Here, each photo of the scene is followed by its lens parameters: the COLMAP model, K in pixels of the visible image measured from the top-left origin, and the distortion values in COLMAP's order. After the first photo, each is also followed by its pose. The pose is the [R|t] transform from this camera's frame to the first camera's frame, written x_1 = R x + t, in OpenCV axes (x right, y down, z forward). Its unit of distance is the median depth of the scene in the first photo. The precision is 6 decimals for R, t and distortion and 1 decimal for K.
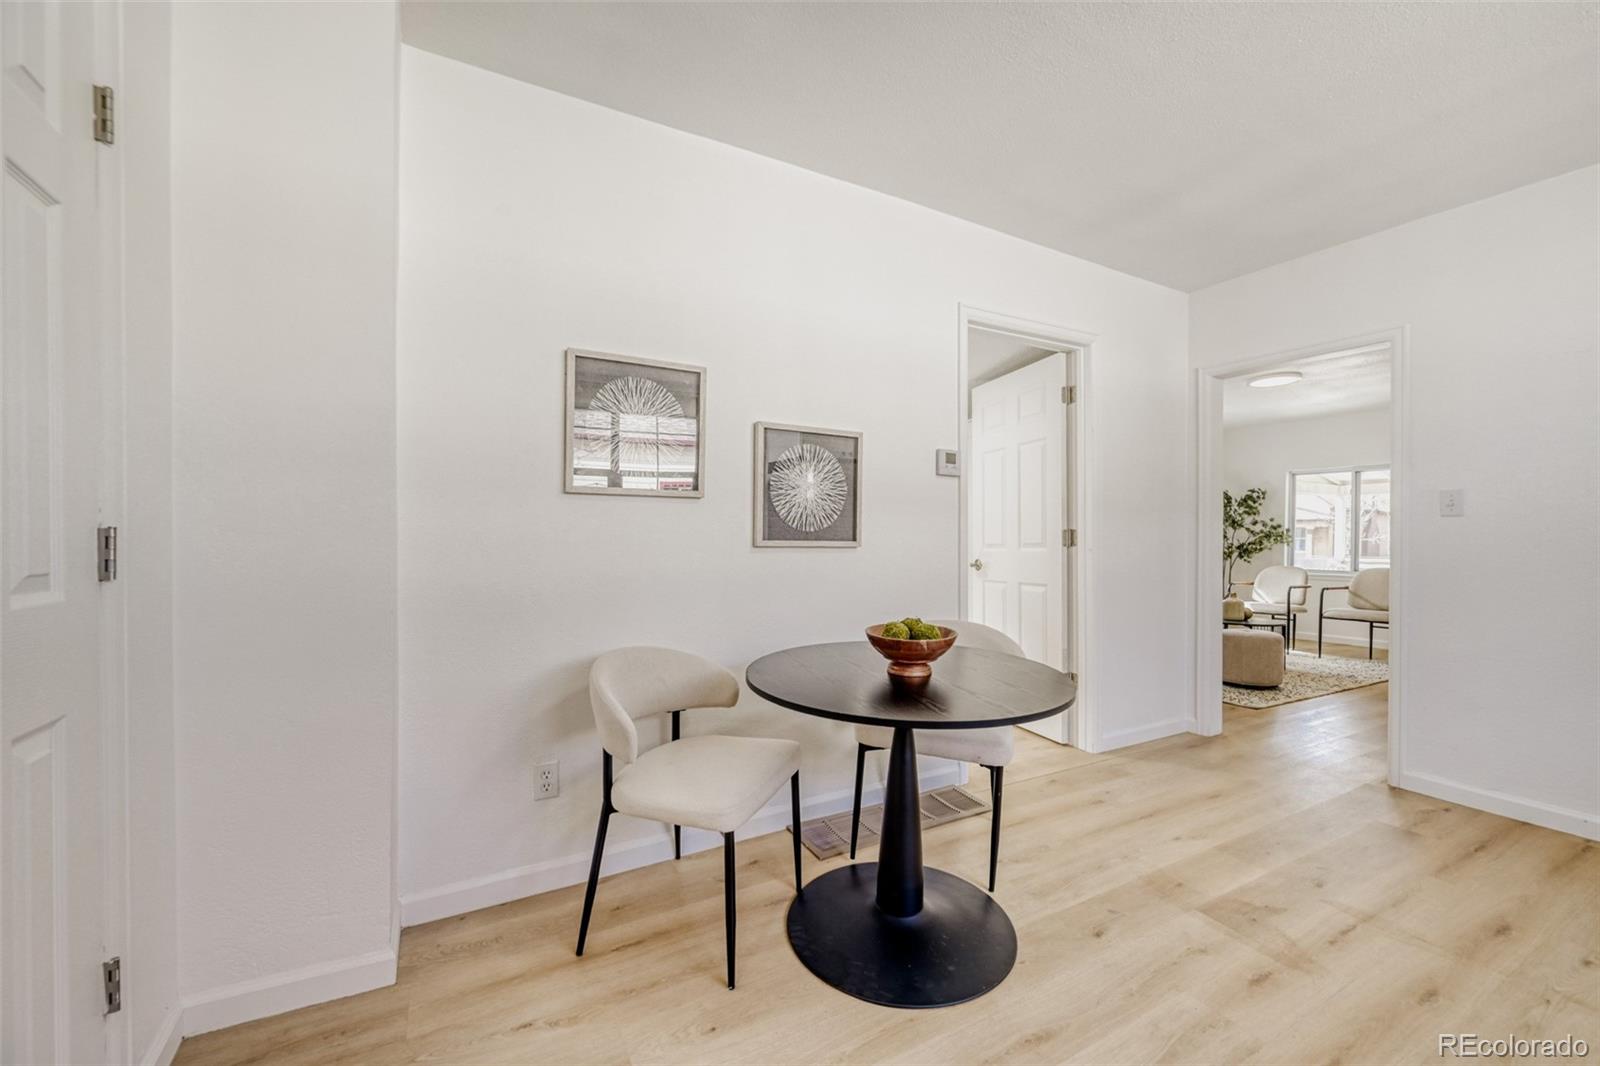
lens RADIAL K [[640.7, 0, 811.1], [0, 640.7, 545.1], [0, 0, 1]] dist [-0.003788, 0.000725]
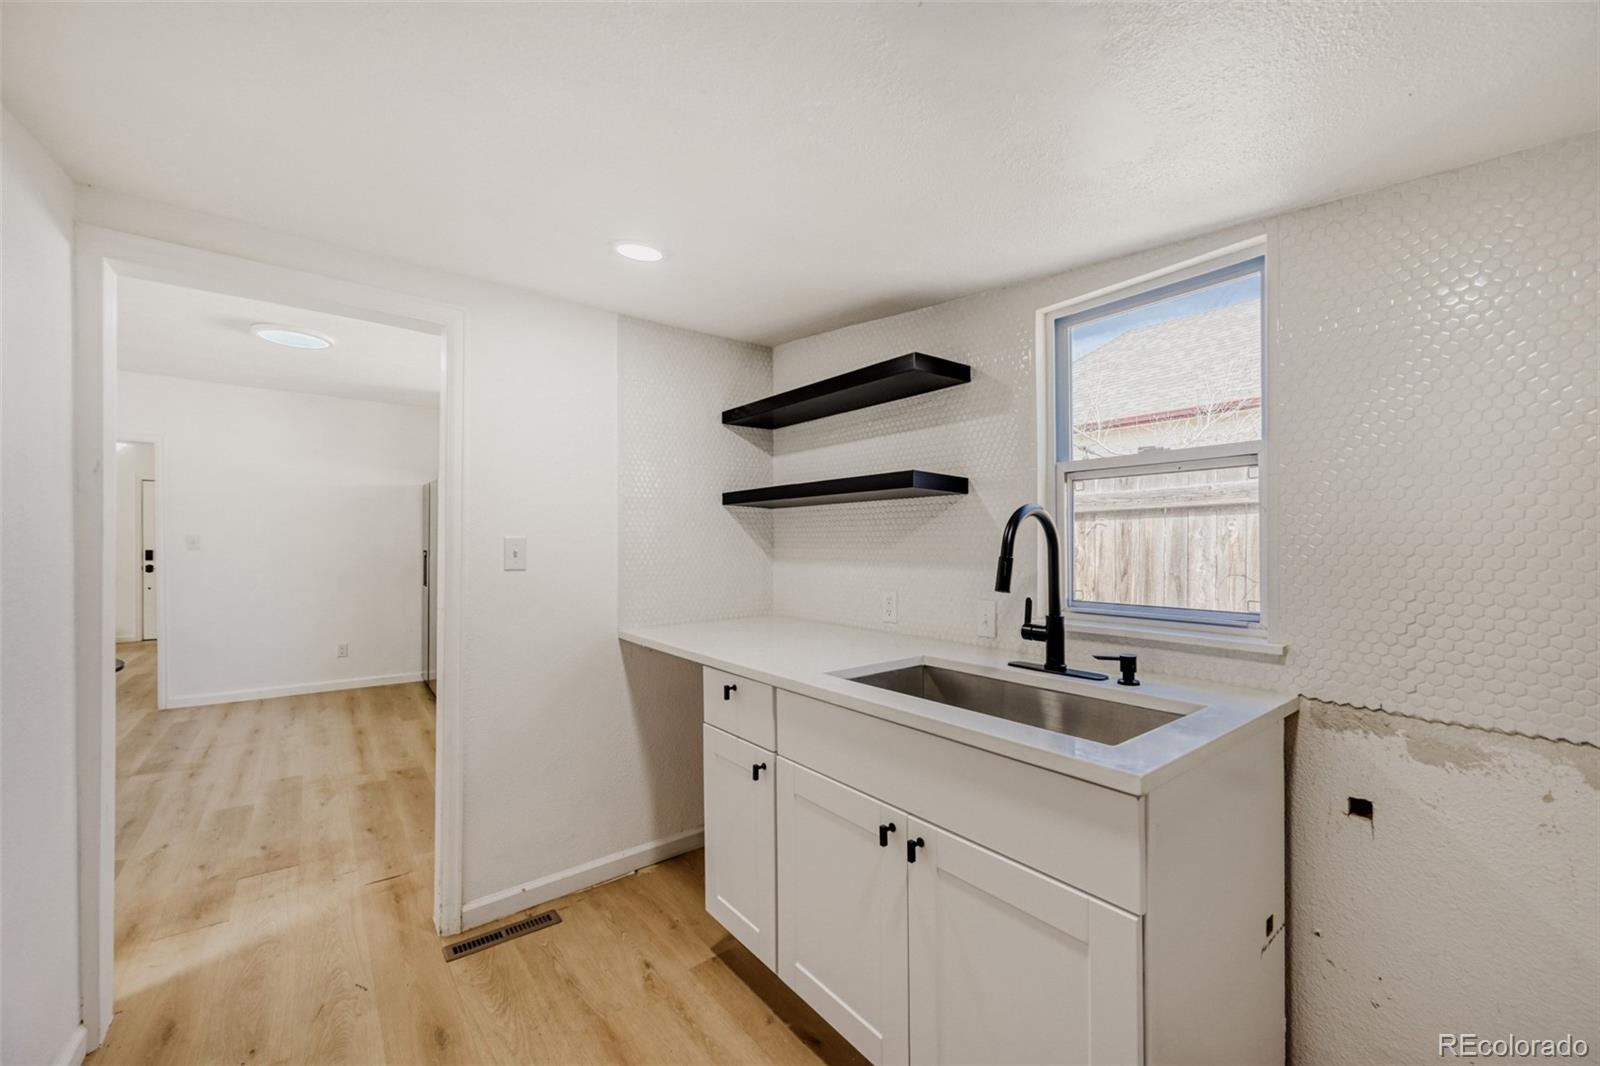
lens RADIAL K [[640.7, 0, 786.8], [0, 640.7, 554.1], [0, 0, 1]] dist [-0.003788, 0.000725]
pose [[-0.131469, -0.021932, 0.991078, -0.954706], [0.006183, 0.999718, 0.022944, -0.055240], [-0.991301, 0.009144, -0.131296, -0.401950]]
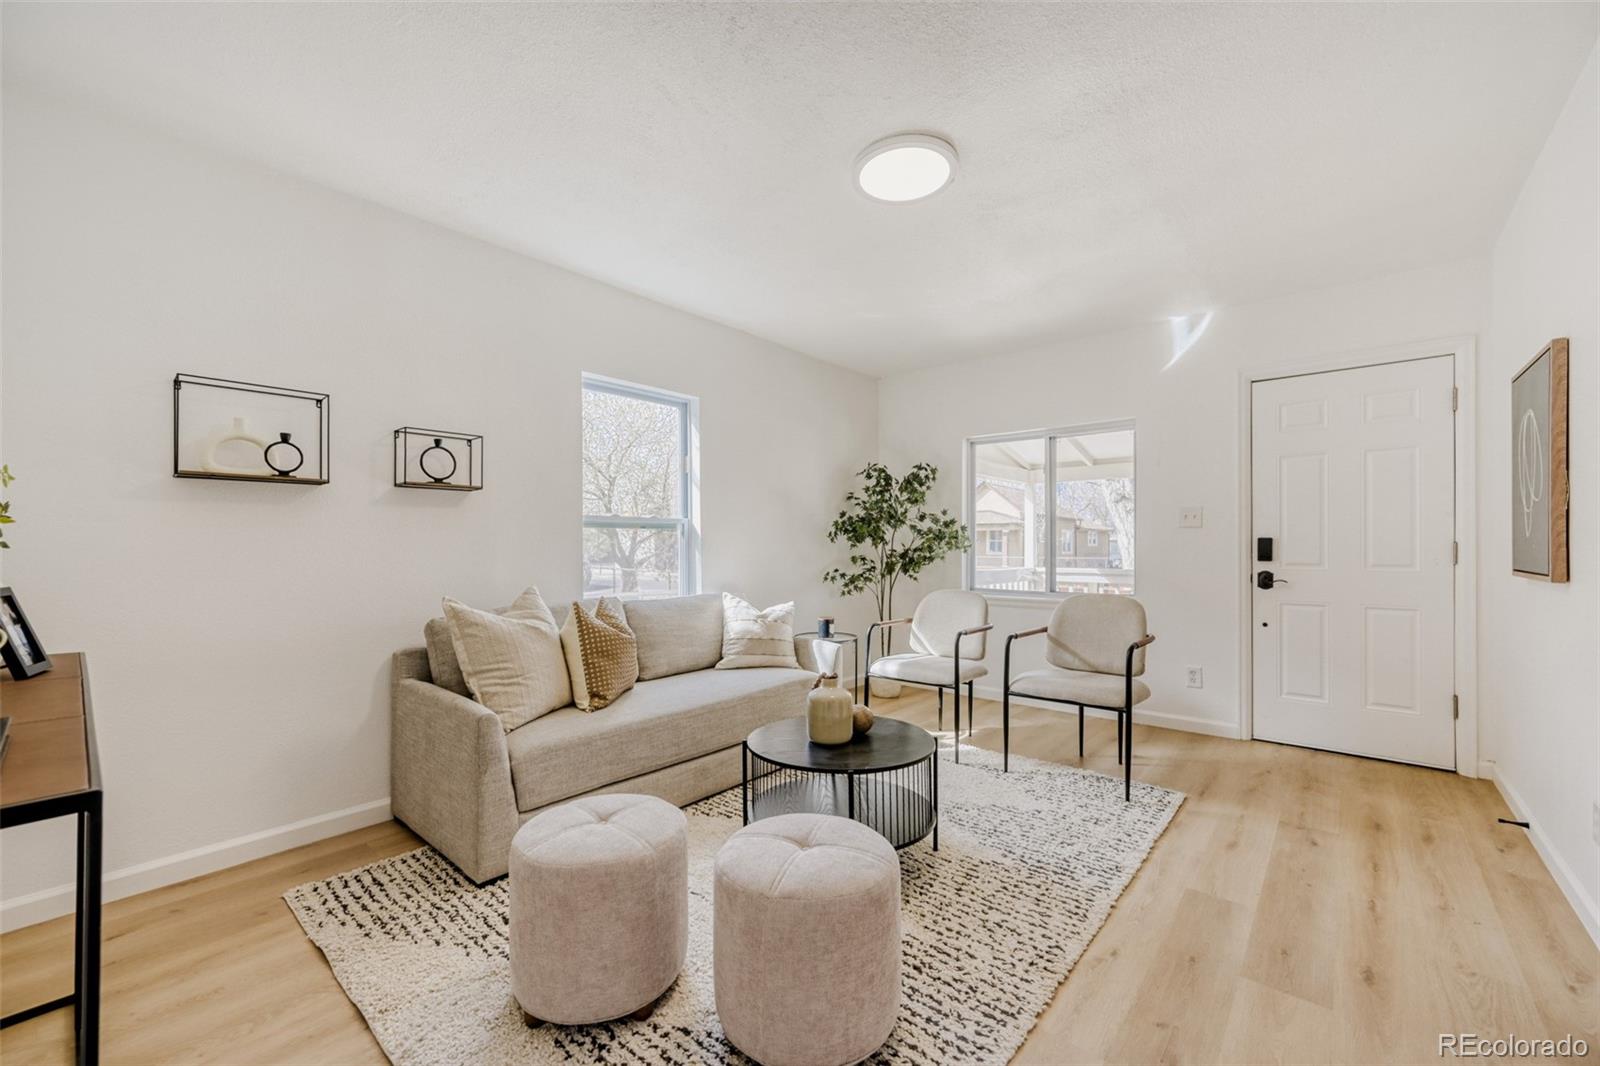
lens RADIAL K [[640.7, 0, 808.9], [0, 640.7, 539.5], [0, 0, 1]] dist [-0.003788, 0.000725]
pose [[0.934516, -0.003146, 0.355907, 0.984981], [0.008995, 0.999850, -0.014780, -0.011127], [-0.355807, 0.017013, 0.934405, 1.212700]]
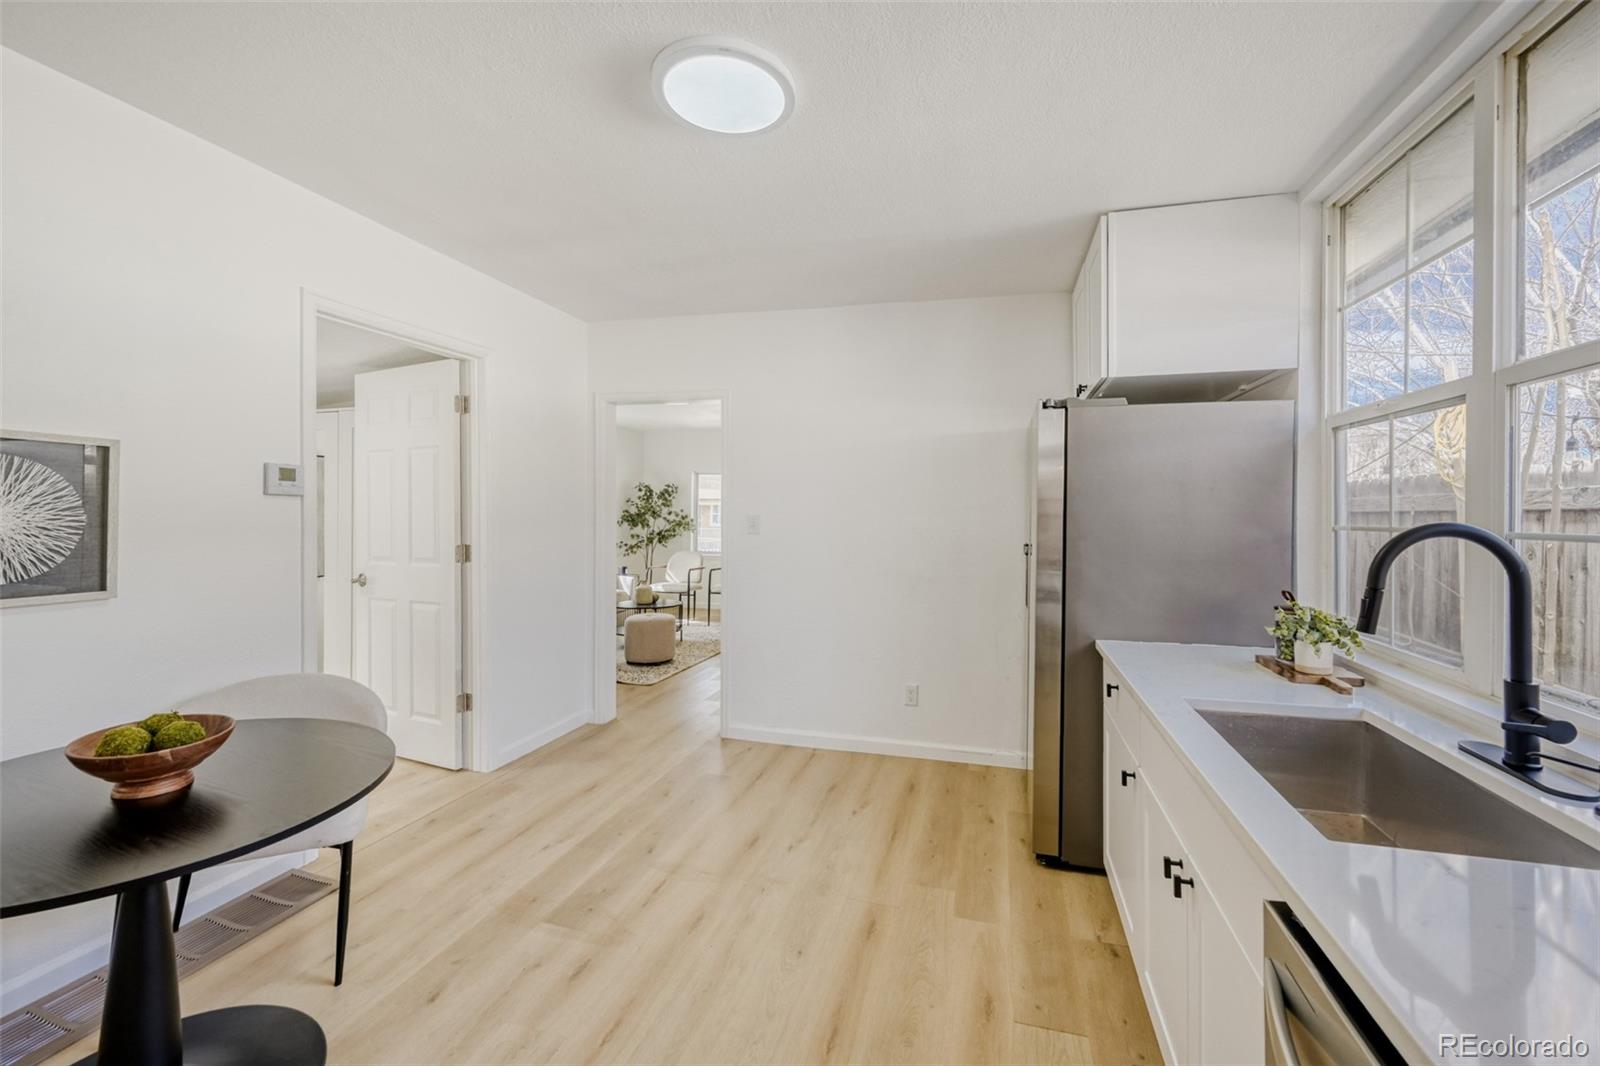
lens RADIAL K [[640.7, 0, 823.8], [0, 640.7, 513.9], [0, 0, 1]] dist [-0.003788, 0.000725]
pose [[0.692503, 0.001744, 0.721413, 0.100765], [0.000570, 0.999995, -0.002965, -0.080684], [-0.721415, 0.002464, 0.692499, -0.067265]]
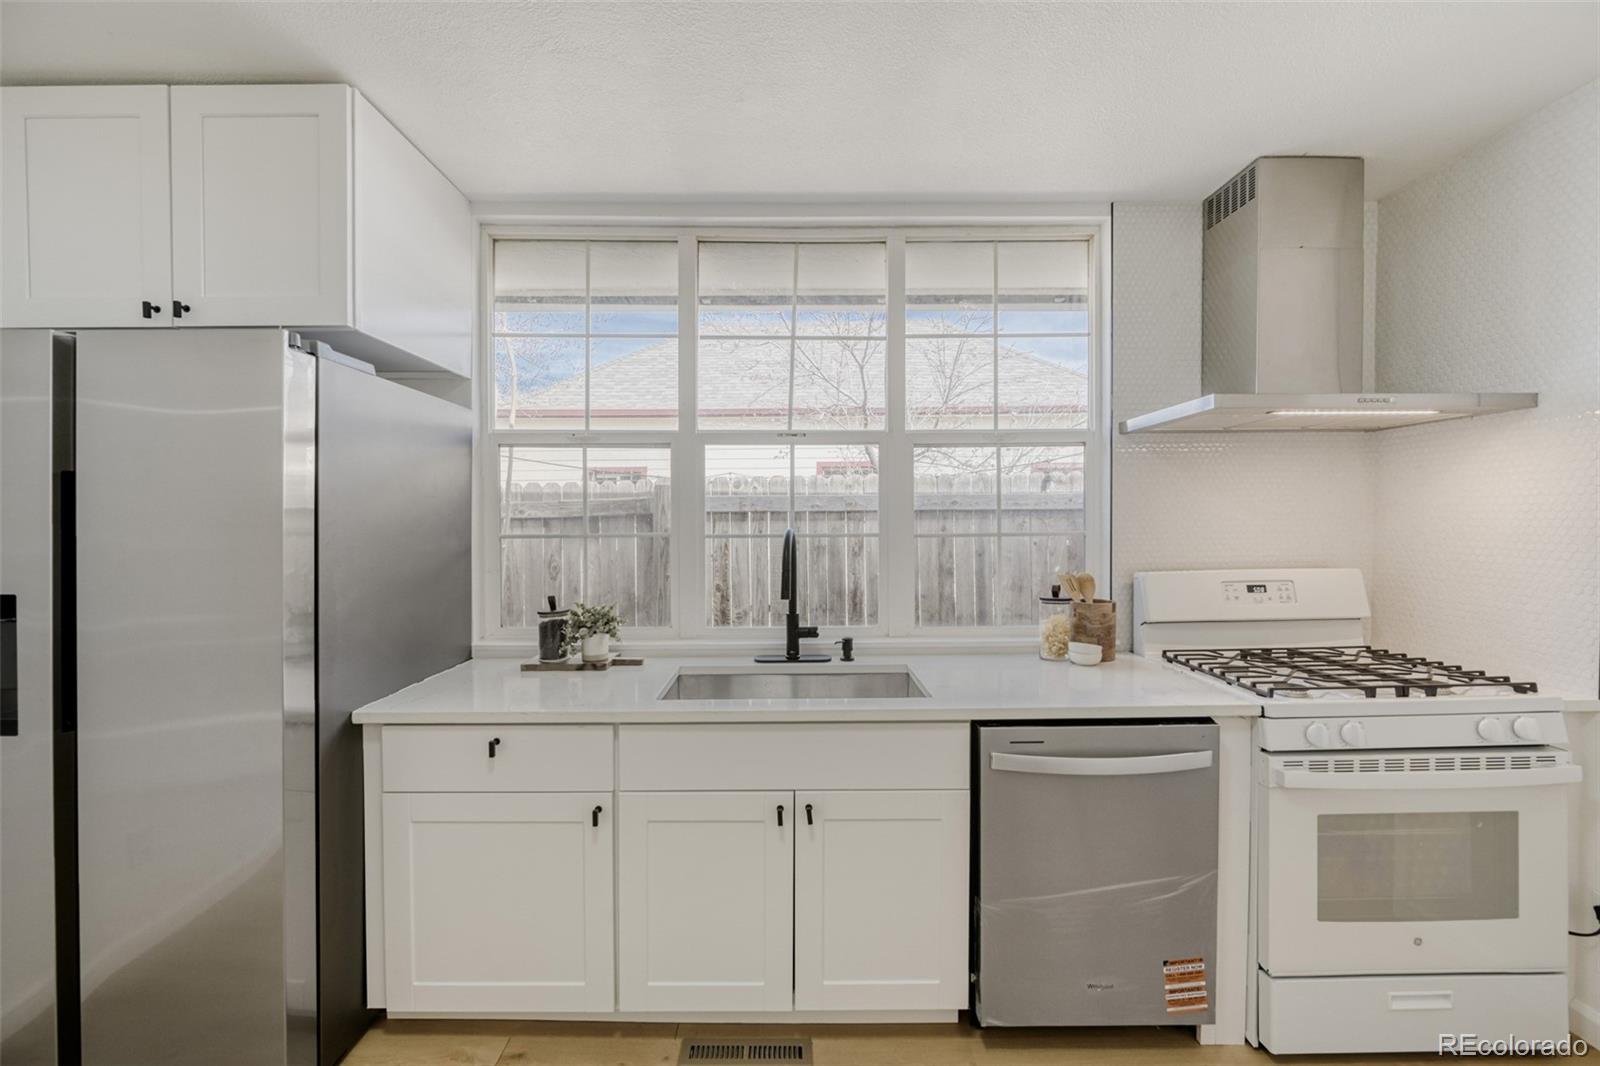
lens RADIAL K [[640.7, 0, 801.8], [0, 640.7, 536.9], [0, 0, 1]] dist [-0.003788, 0.000725]
pose [[-0.875820, -0.009453, 0.482546, 0.321285], [0.007722, 0.999406, 0.033593, -0.090557], [-0.482576, 0.033147, -0.875226, 0.555763]]
